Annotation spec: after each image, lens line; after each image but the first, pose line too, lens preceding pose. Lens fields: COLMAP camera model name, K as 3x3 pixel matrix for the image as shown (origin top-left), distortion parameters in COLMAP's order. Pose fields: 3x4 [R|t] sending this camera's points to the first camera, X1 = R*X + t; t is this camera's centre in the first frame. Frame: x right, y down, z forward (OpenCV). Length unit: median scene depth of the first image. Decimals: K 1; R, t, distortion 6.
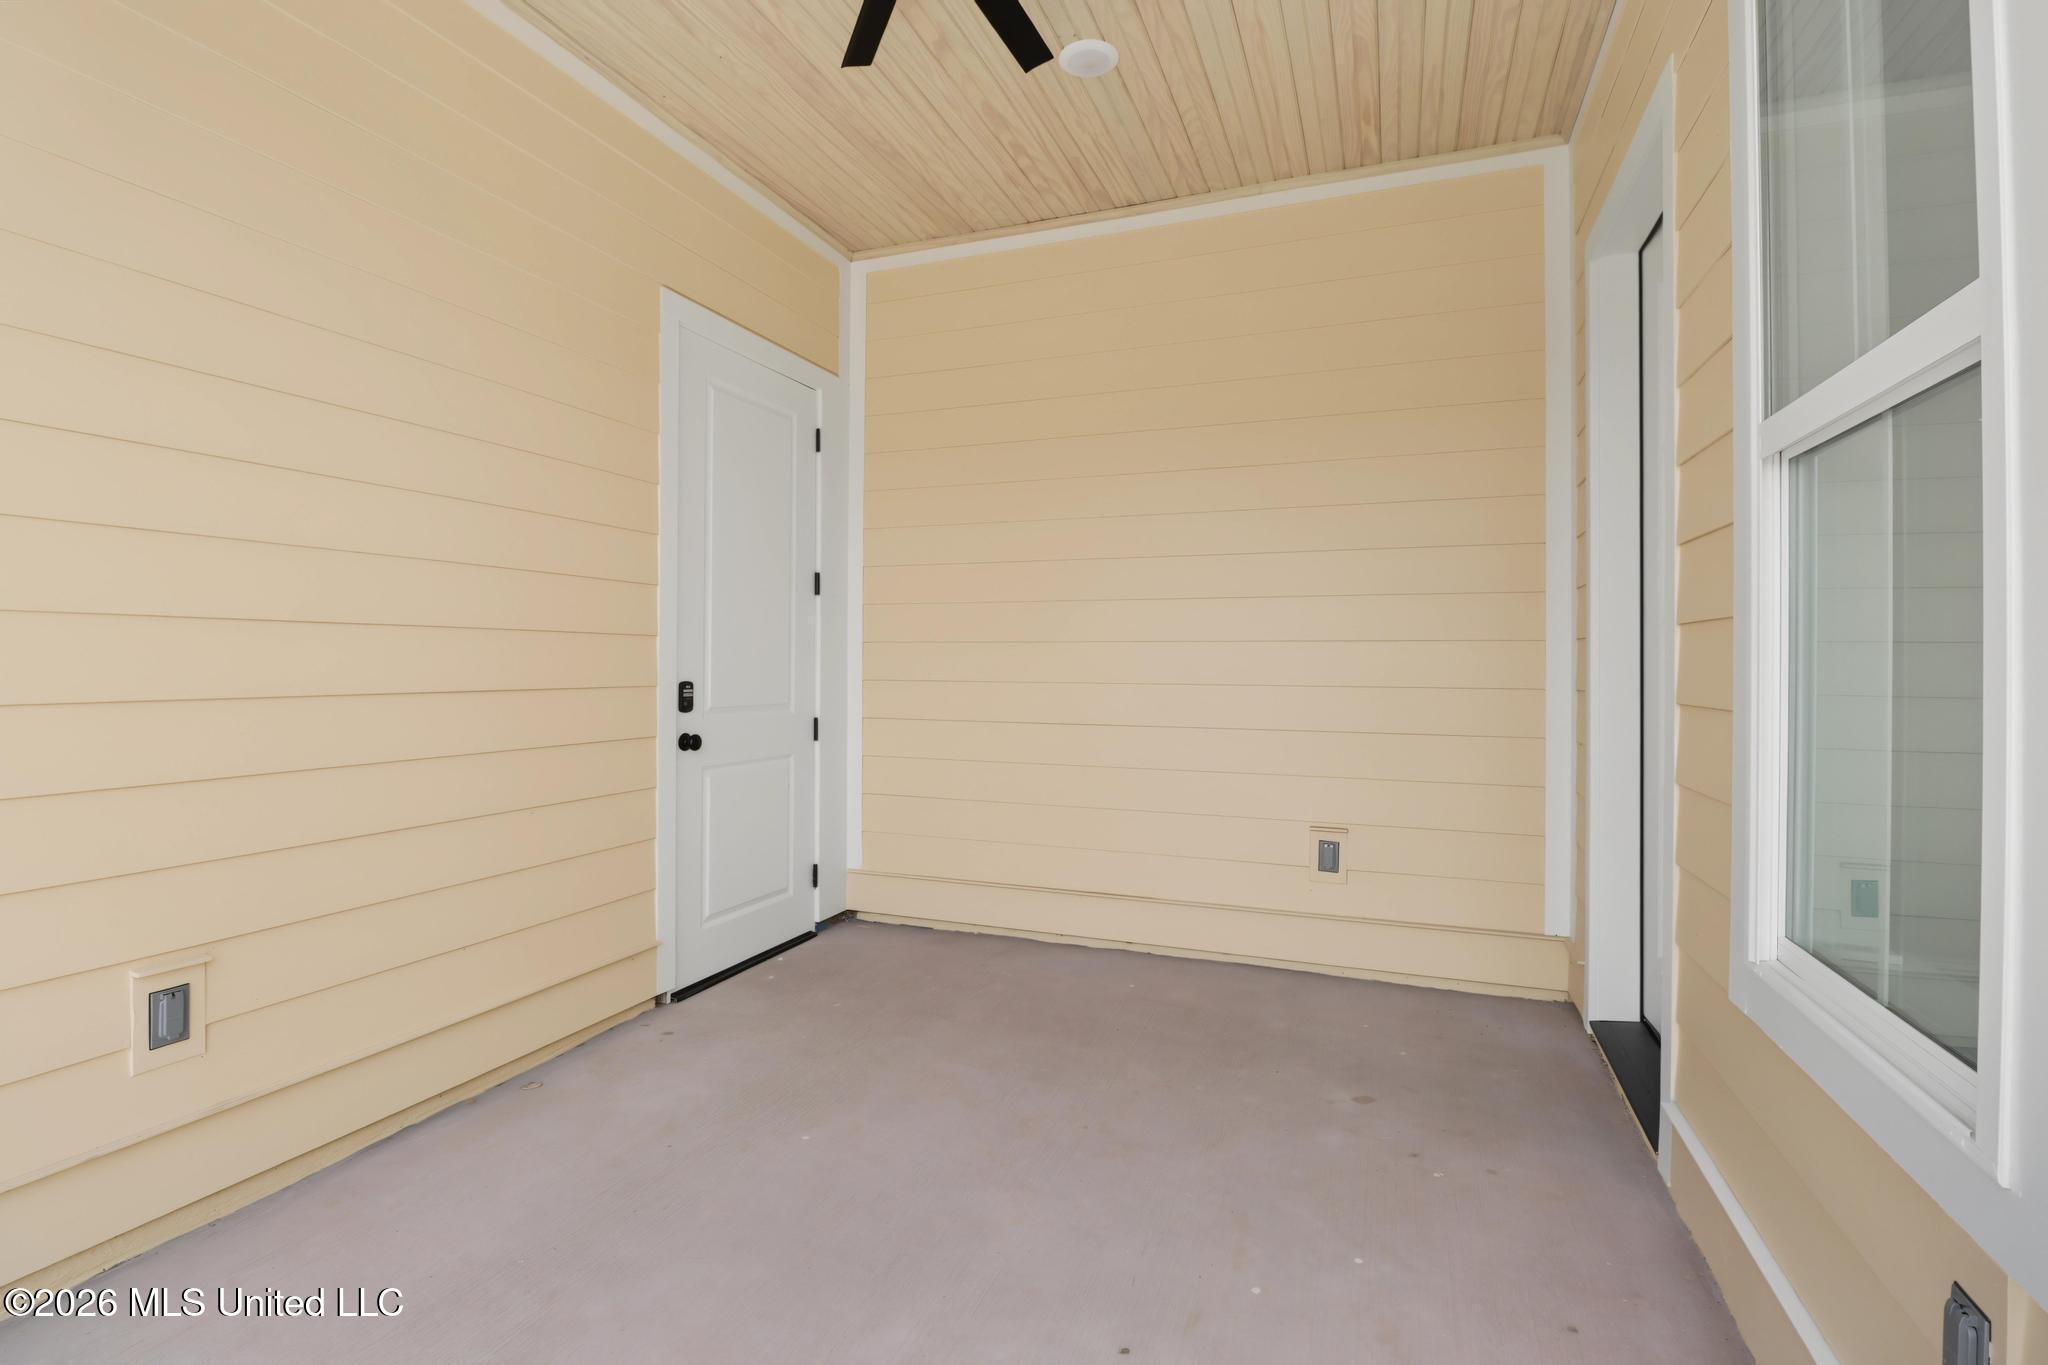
lens RADIAL K [[971.5, 0, 1003.0], [0, 971.5, 649.8], [0, 0, 1]] dist [-0.001404, -0.012186]
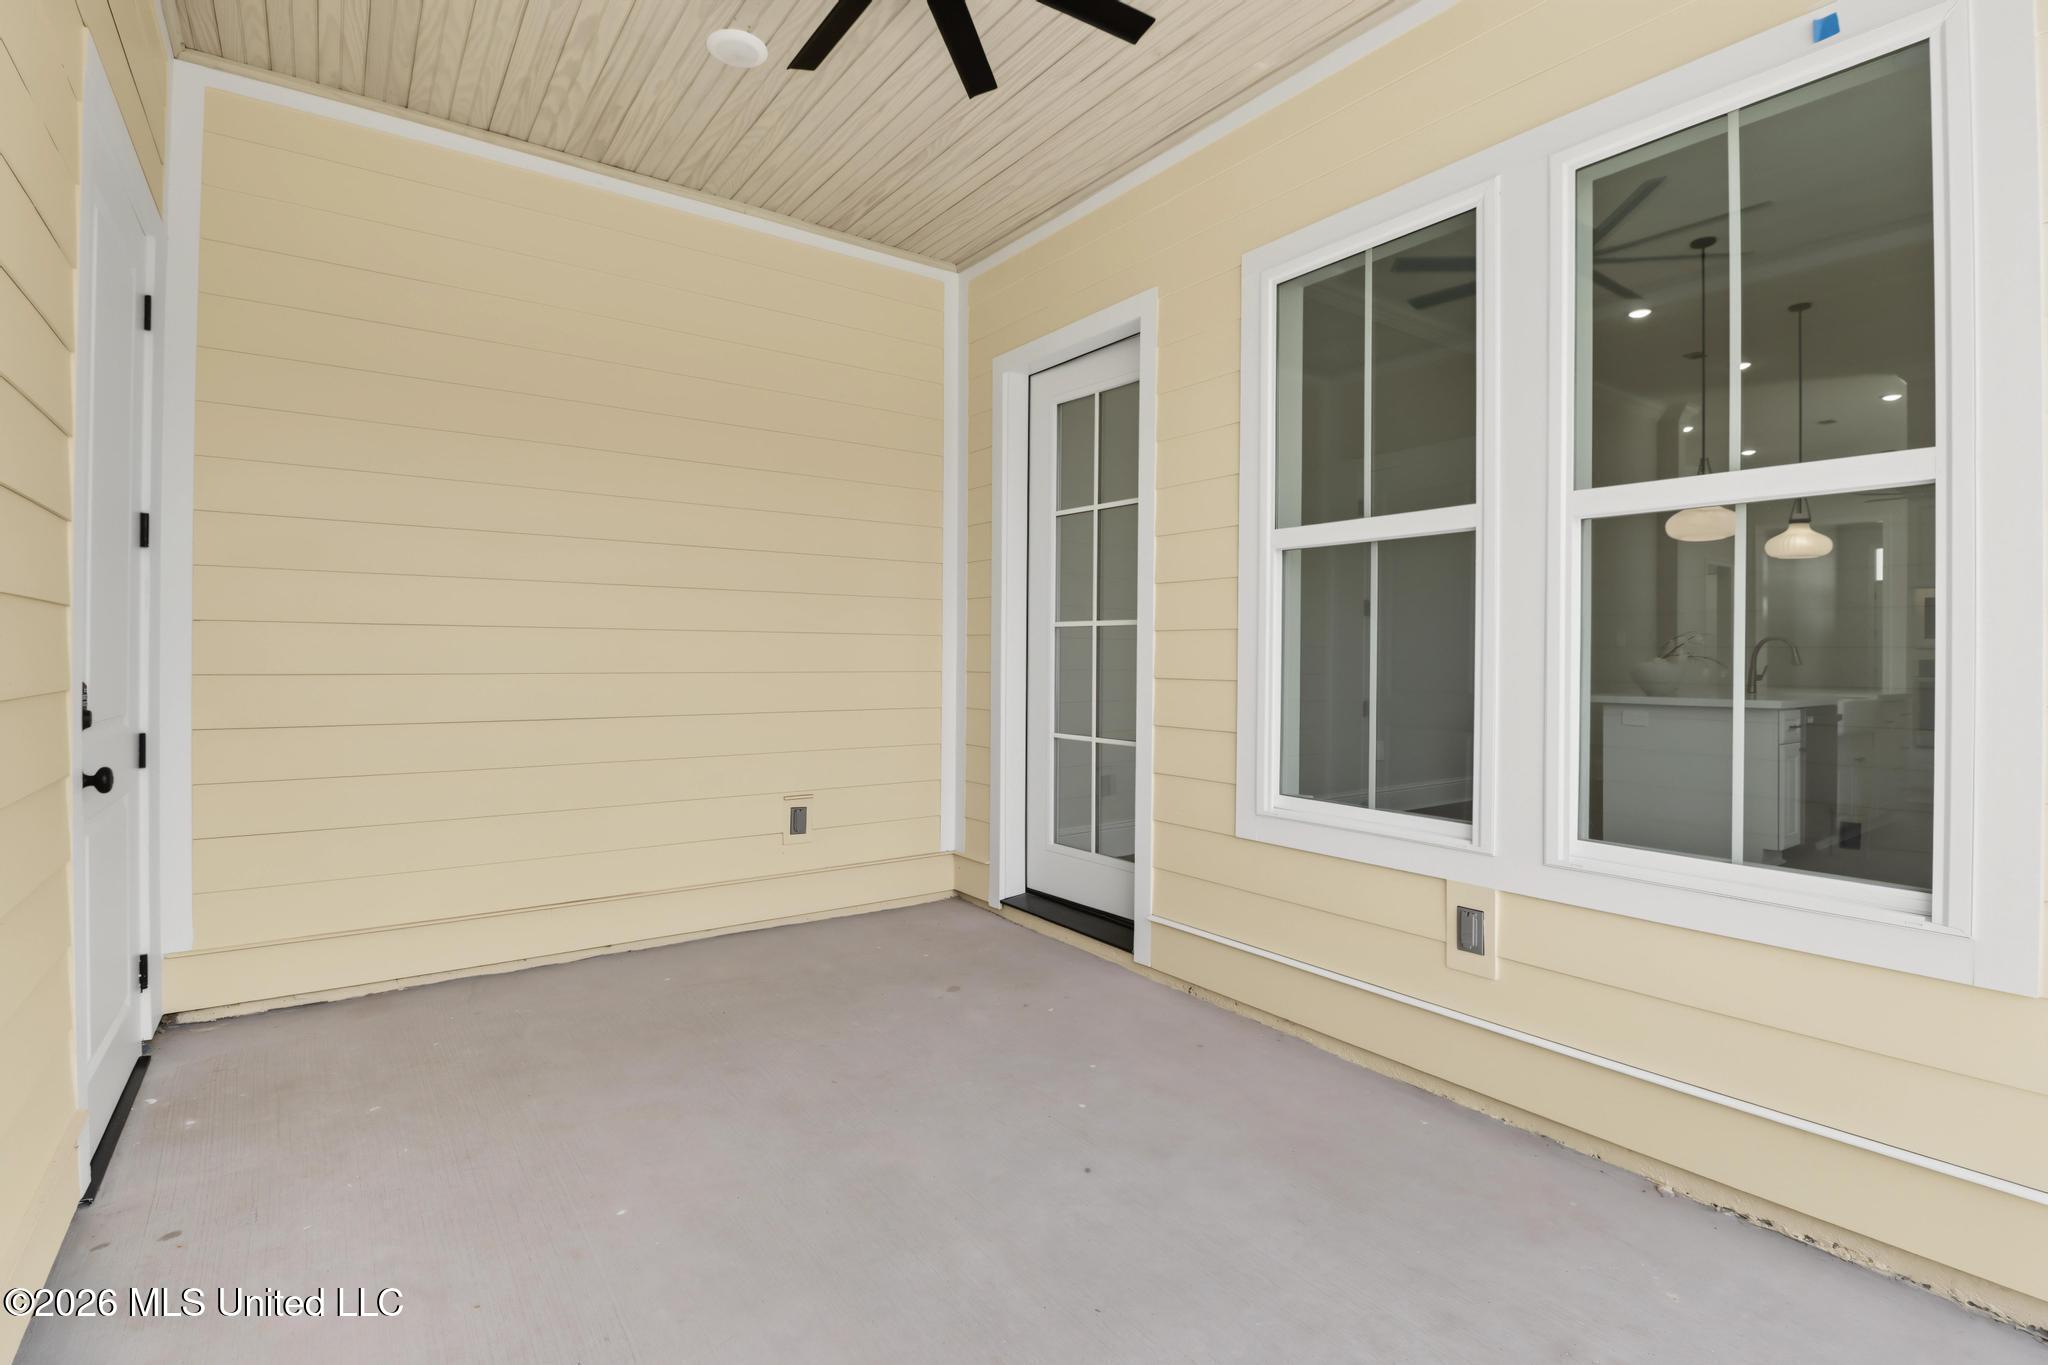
lens RADIAL K [[971.5, 0, 1003.0], [0, 971.5, 649.8], [0, 0, 1]] dist [-0.001404, -0.012186]
pose [[0.537743, 0.002508, 0.843105, -0.504027], [-0.014821, 0.999869, 0.006479, 0.000183], [-0.842978, -0.015980, 0.537710, 0.183852]]
